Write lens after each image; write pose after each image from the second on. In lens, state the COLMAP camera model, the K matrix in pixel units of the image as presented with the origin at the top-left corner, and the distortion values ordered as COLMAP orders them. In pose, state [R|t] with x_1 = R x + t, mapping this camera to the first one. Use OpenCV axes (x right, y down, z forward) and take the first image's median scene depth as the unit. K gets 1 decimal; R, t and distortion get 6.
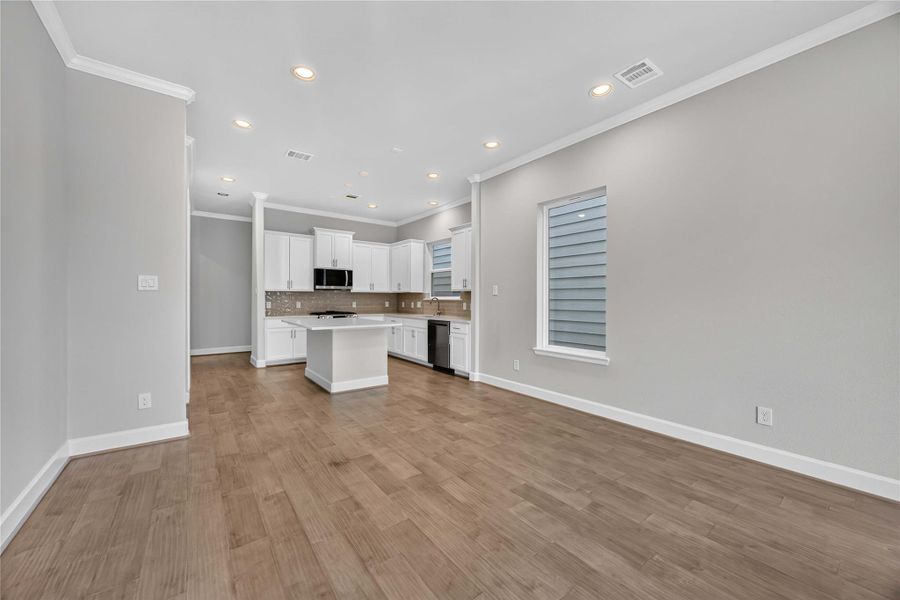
lens RADIAL K [[345.0, 0, 450.0], [0, 345.0, 300.0], [0, 0, 1]] dist [-0.001077, -0.000428]
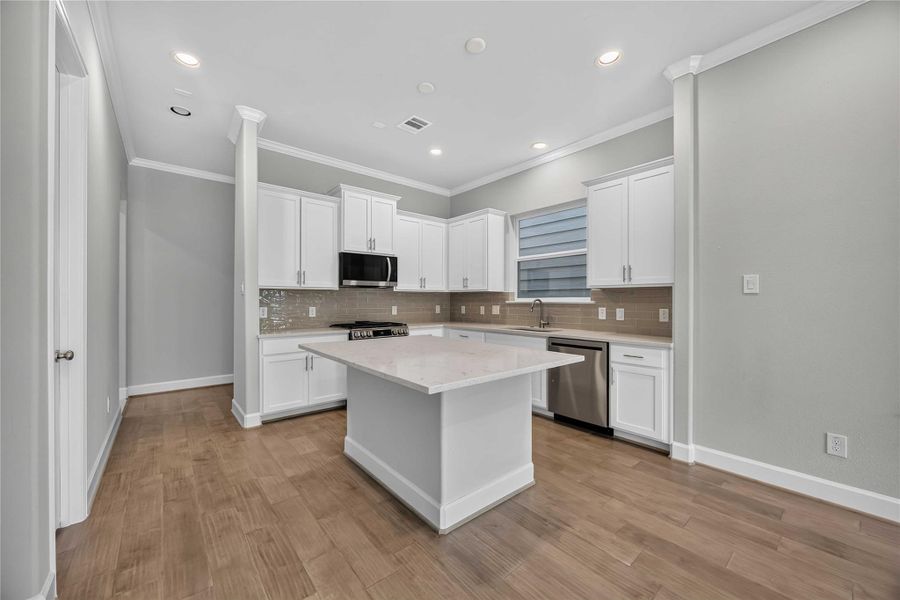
lens RADIAL K [[343.9, 0, 453.0], [0, 343.9, 301.9], [0, 0, 1]] dist [0.000097, 0.000035]
pose [[0.998508, -0.001815, 0.054571, -0.237066], [0.001948, 0.999995, -0.002381, -0.001086], [-0.054567, 0.002484, 0.998507, 0.398086]]
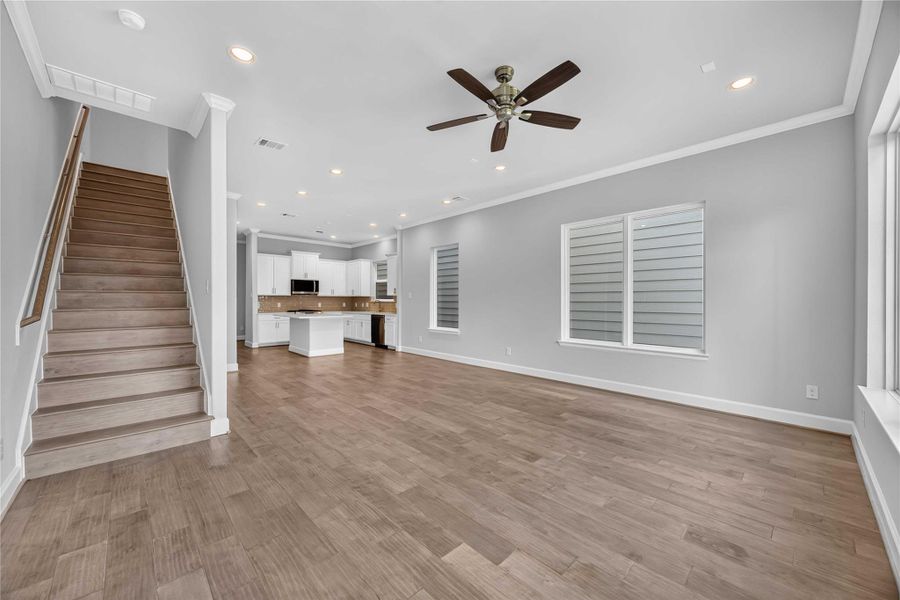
lens RADIAL K [[343.8, 0, 450.0], [0, 343.8, 300.0], [0, 0, 1]] dist [-0.002203, -0.000044]
pose [[0.993659, 0.000170, 0.112432, 0.101771], [0.000427, 0.999986, -0.005284, 0.001519], [-0.112431, 0.005298, 0.993645, -0.503486]]
